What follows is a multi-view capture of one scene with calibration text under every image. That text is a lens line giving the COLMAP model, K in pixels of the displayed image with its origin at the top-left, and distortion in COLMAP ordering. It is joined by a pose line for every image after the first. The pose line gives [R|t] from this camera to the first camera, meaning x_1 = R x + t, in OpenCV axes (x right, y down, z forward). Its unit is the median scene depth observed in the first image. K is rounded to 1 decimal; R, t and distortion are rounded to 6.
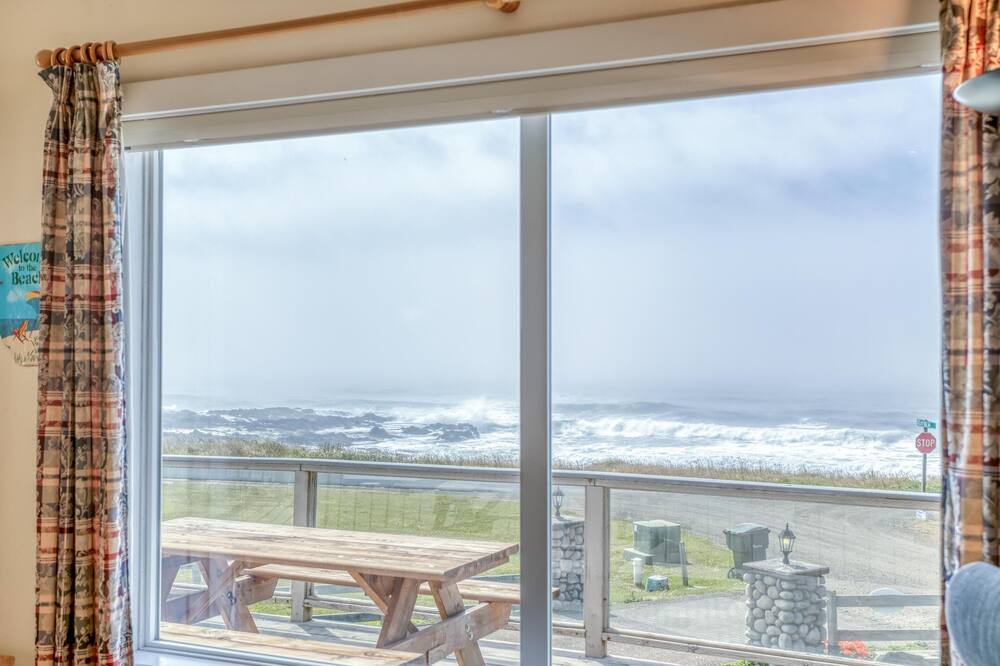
lens RADIAL K [[1231.6, 0, 500.0], [0, 1231.6, 333.0], [0, 0, 1]] dist [0.010764, 0.027580]
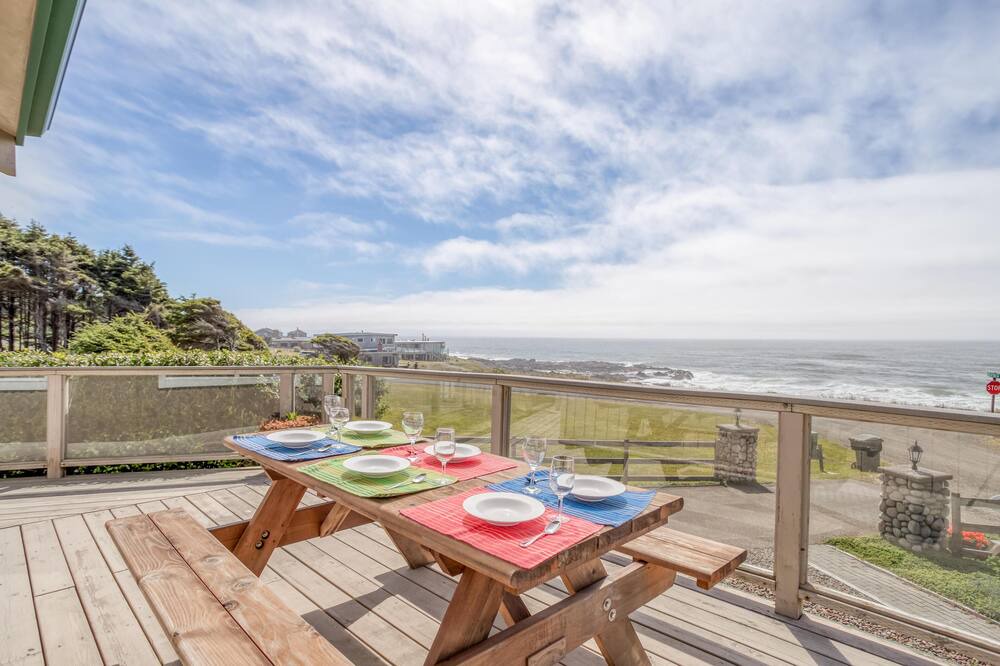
lens RADIAL K [[559.6, 0, 500.0], [0, 559.6, 333.0], [0, 0, 1]] dist [-0.033545, 0.001358]
pose [[0.937625, 0.003219, -0.347632, 0.010242], [-0.001208, 0.999981, 0.006000, 0.030973], [0.347645, -0.005205, 0.937612, 0.261718]]
